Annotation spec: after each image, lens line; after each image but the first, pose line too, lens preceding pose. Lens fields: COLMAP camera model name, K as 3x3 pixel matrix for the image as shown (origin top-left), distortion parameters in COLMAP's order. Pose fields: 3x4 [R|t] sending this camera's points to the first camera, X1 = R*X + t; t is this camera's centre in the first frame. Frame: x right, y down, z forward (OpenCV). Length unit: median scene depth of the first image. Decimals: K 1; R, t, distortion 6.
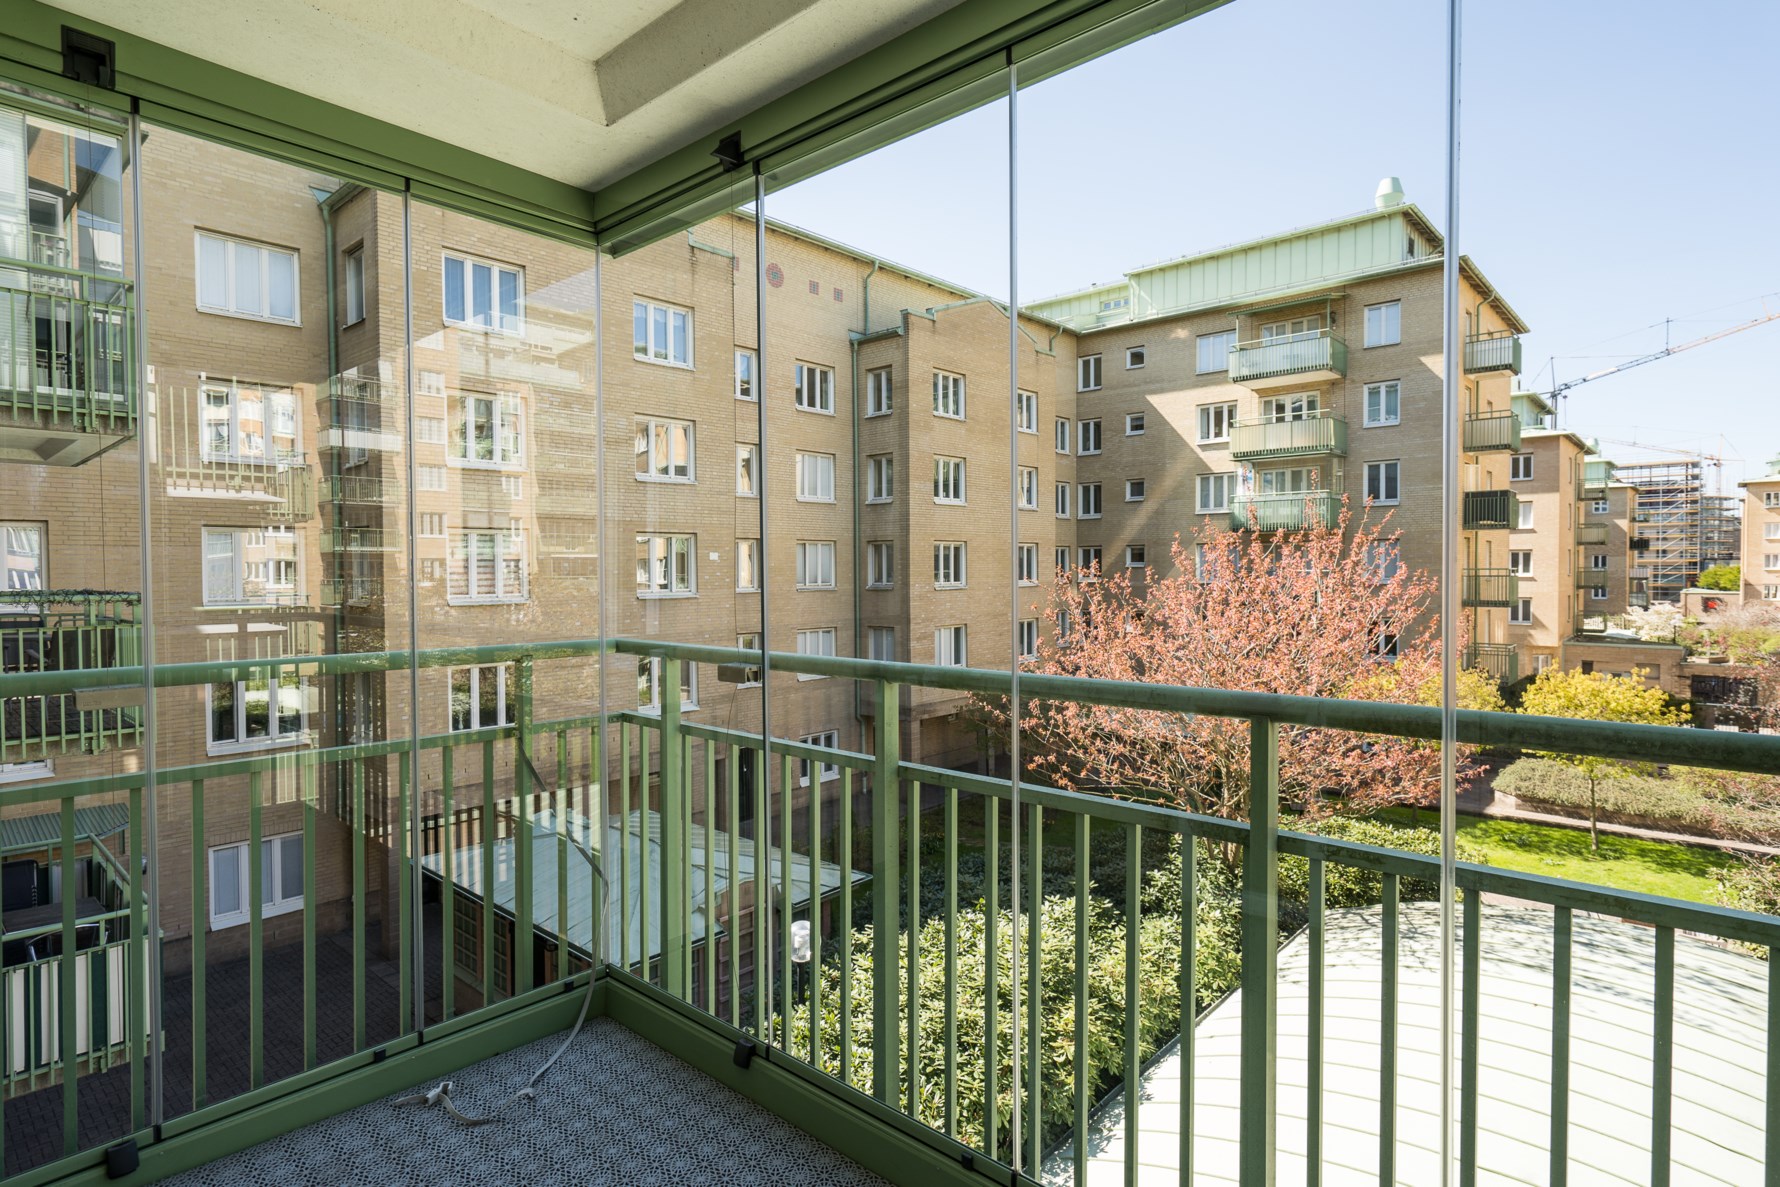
lens RADIAL K [[935.1, 0, 898.8], [0, 935.1, 584.1], [0, 0, 1]] dist [-0.002470, -0.000081]
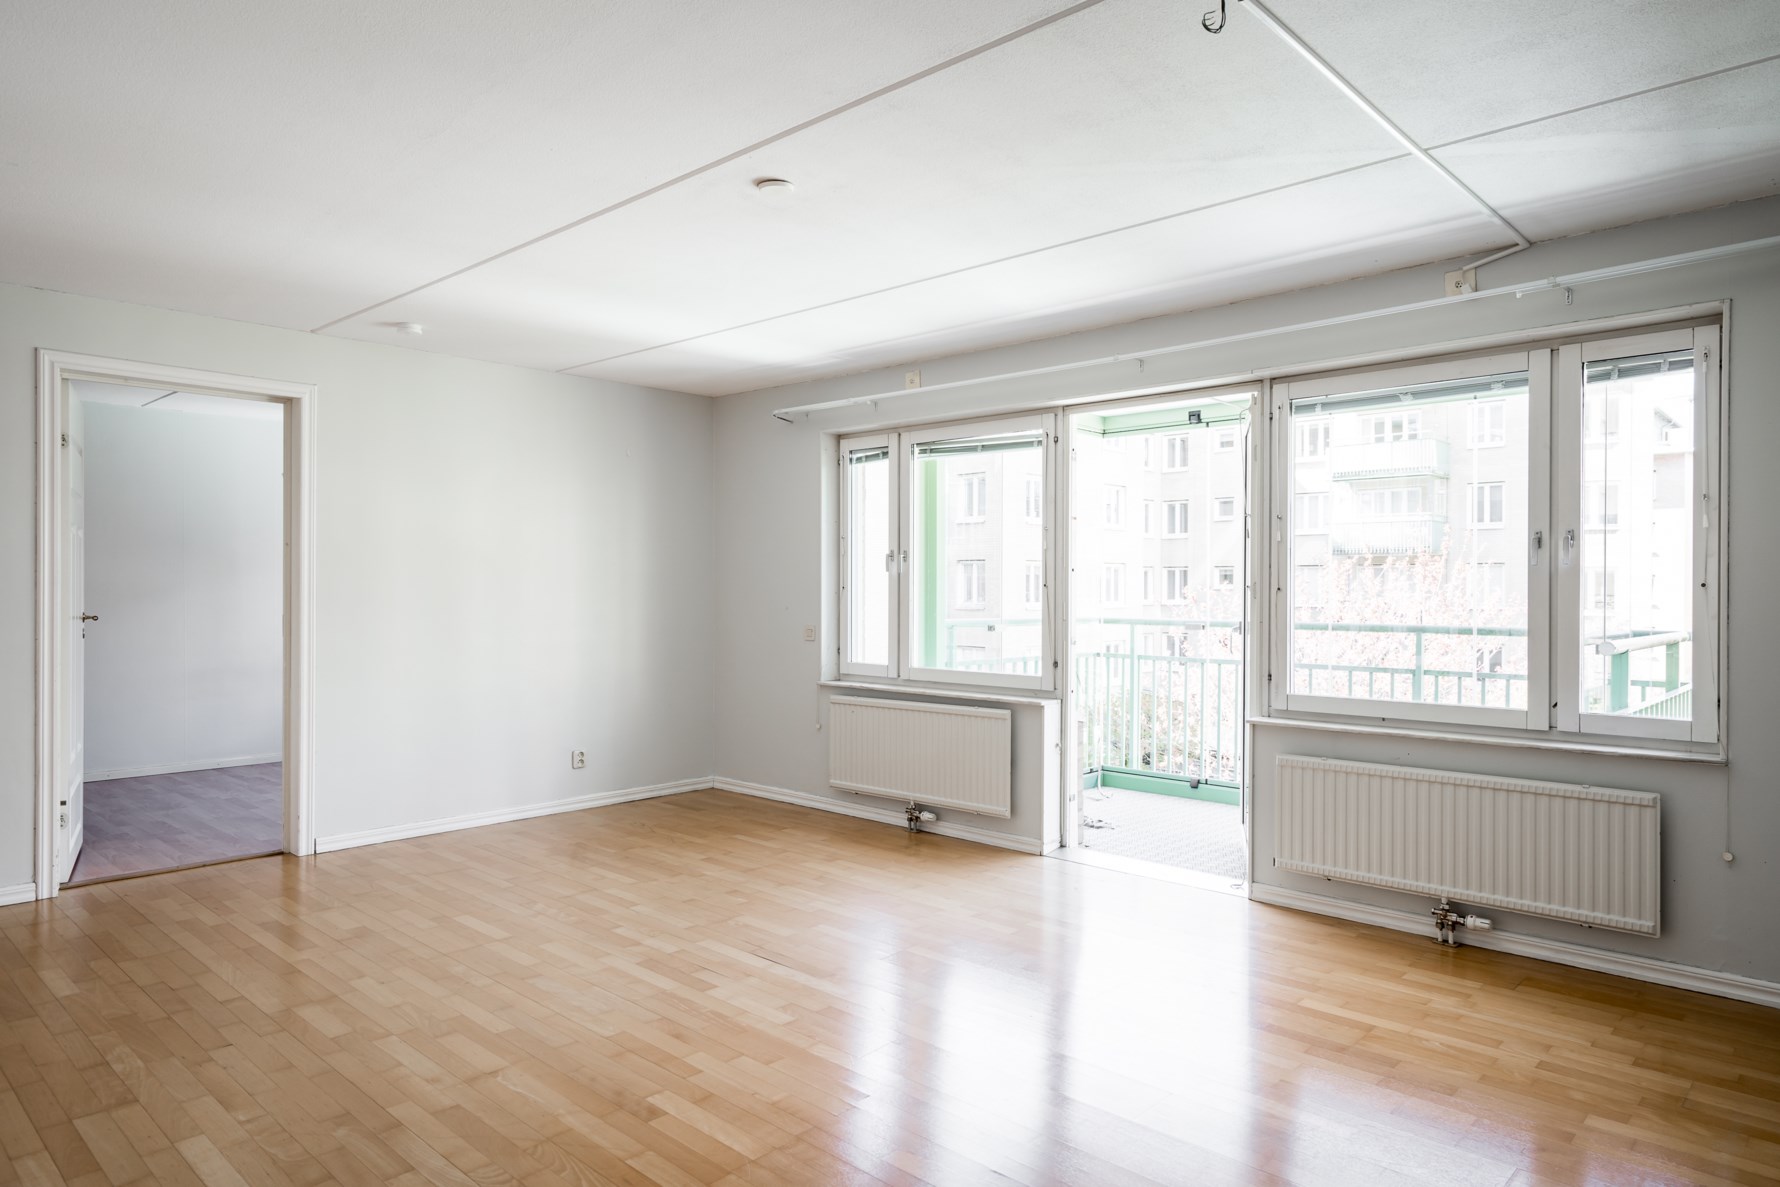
lens RADIAL K [[1084.4, 0, 895.4], [0, 1084.4, 586.7], [0, 0, 1]] dist [0.013567, -0.005499]
pose [[0.999668, 0.009426, -0.023993, -0.068184], [-0.009886, 0.999768, -0.019119, 0.004063], [0.023808, 0.019349, 0.999529, -0.142815]]
